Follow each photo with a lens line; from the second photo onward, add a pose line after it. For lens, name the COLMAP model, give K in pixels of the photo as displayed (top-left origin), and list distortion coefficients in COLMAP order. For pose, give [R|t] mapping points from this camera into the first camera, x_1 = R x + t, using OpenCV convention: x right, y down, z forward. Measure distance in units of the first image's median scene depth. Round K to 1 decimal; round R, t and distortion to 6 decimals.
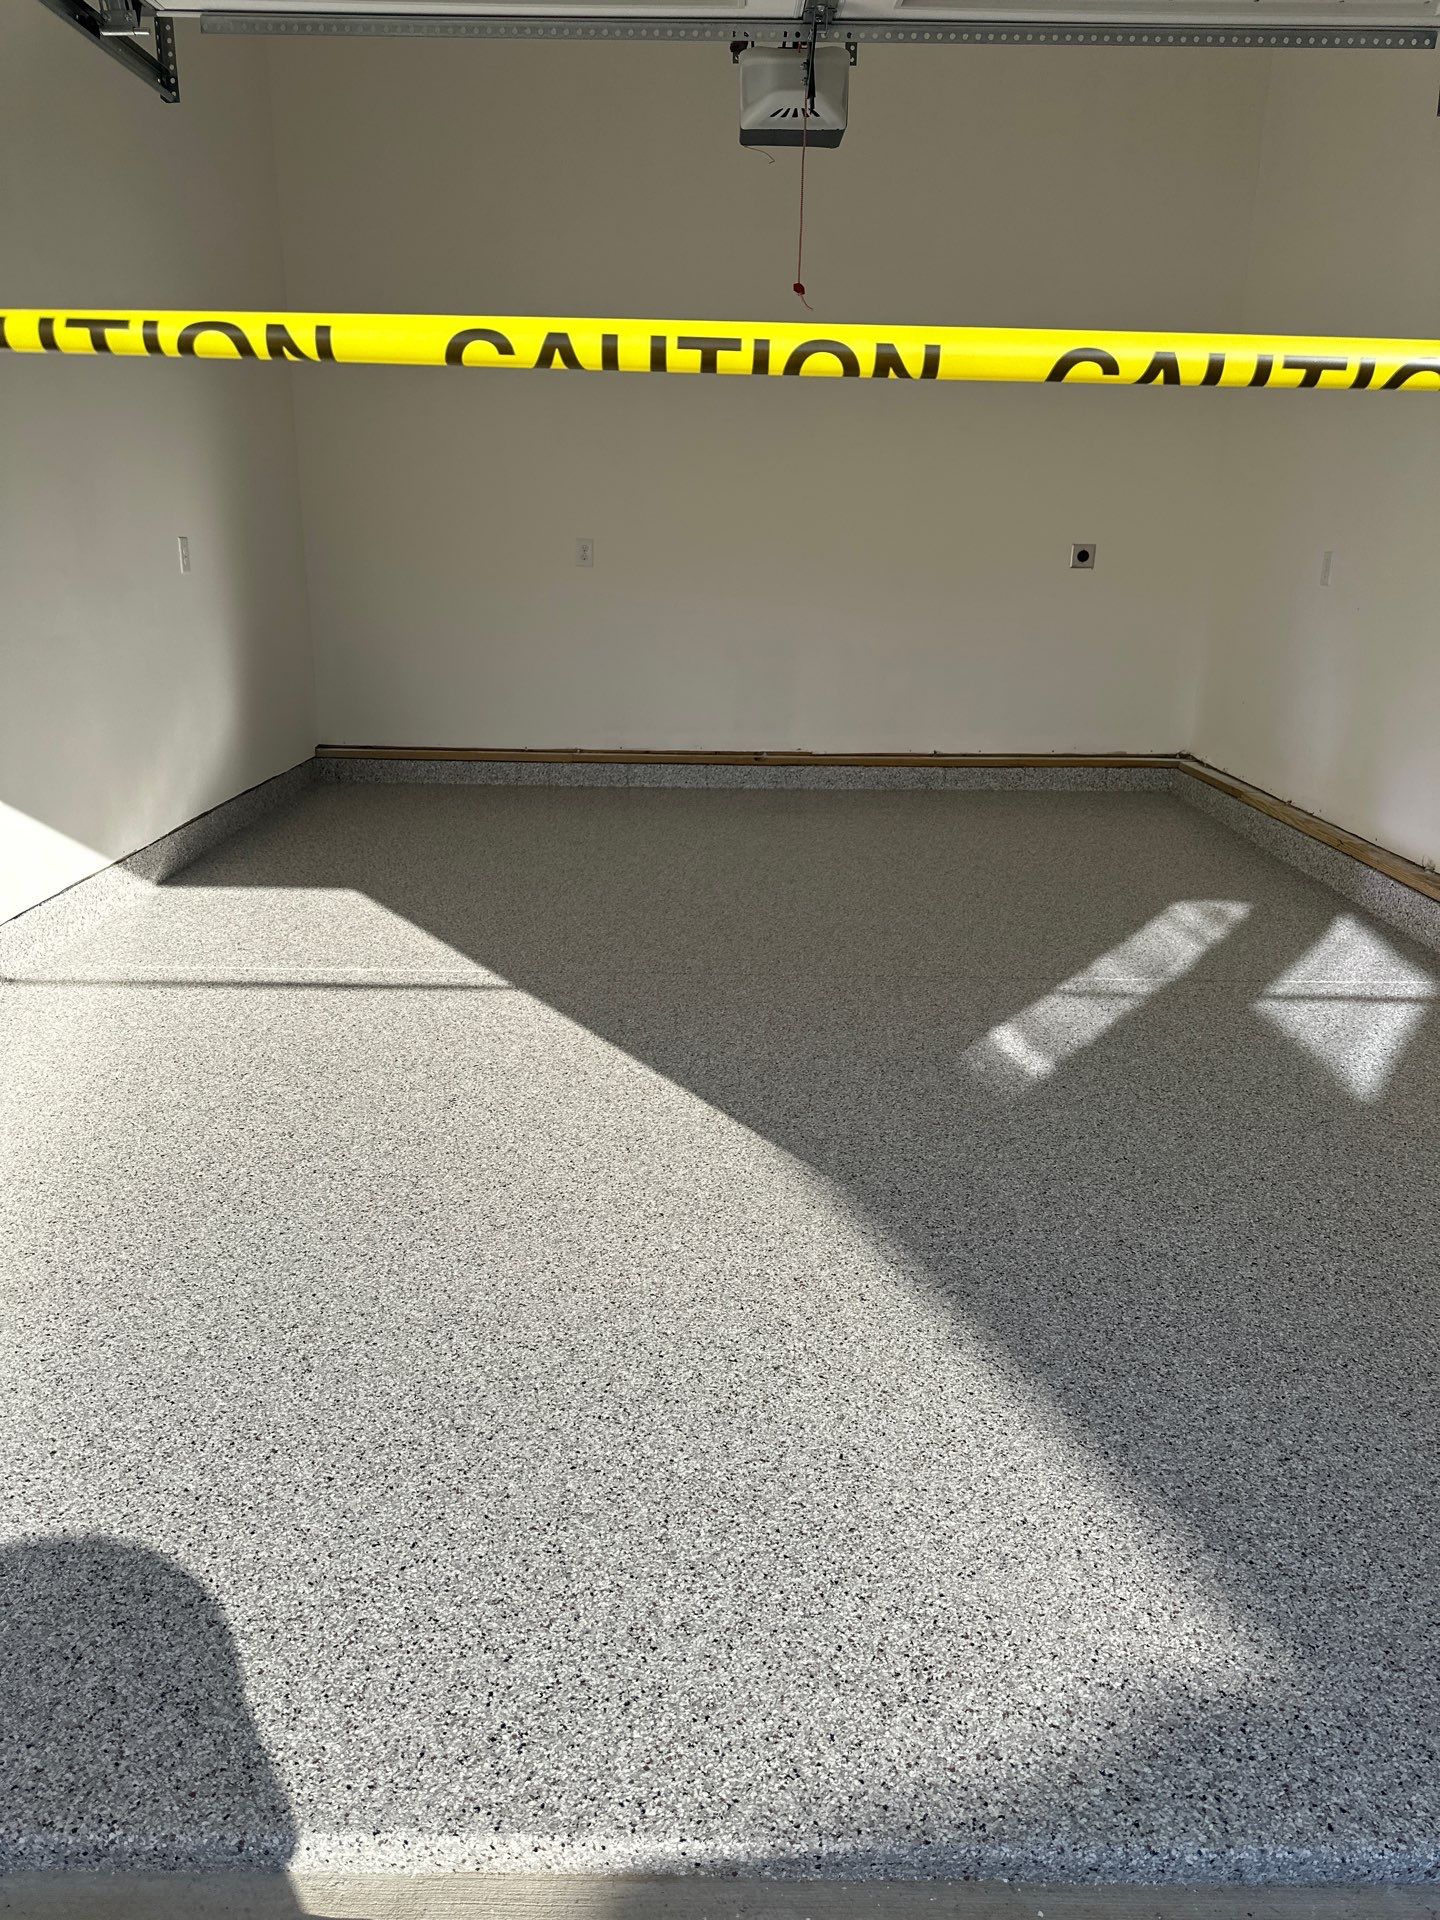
lens RADIAL K [[1366.3, 0, 723.9], [0, 1366.3, 970.6], [0, 0, 1]] dist [0.069441, -0.072040]
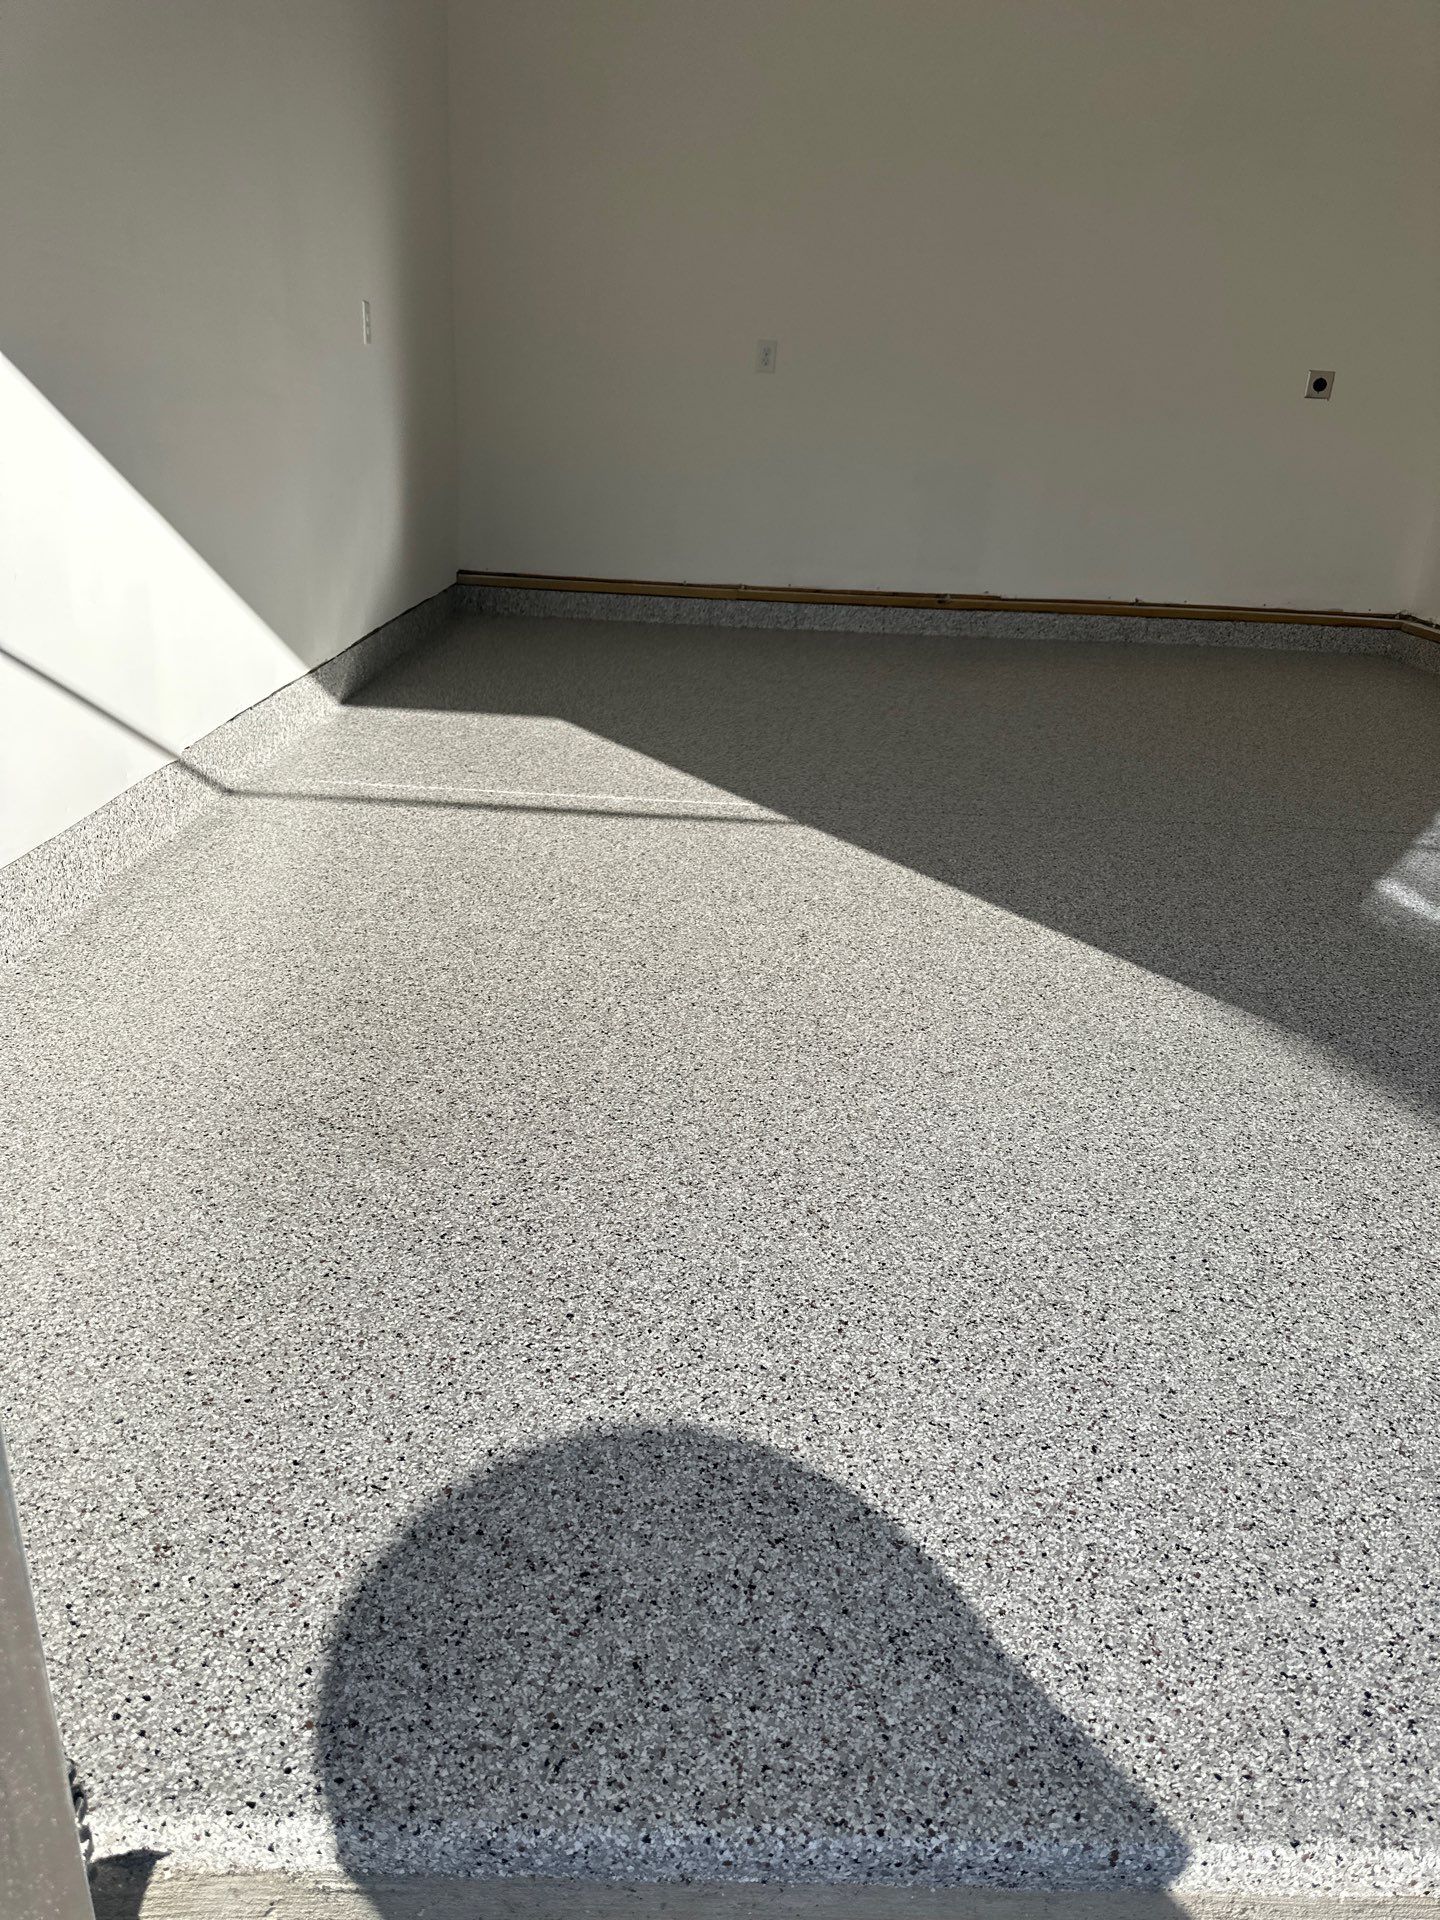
lens RADIAL K [[1366.3, 0, 715.5], [0, 1366.3, 976.8], [0, 0, 1]] dist [0.069441, -0.072040]
pose [[0.999317, 0.032576, 0.017451, -0.214942], [-0.033825, 0.996472, 0.076808, 0.045084], [-0.014887, -0.077346, 0.996893, 0.116036]]
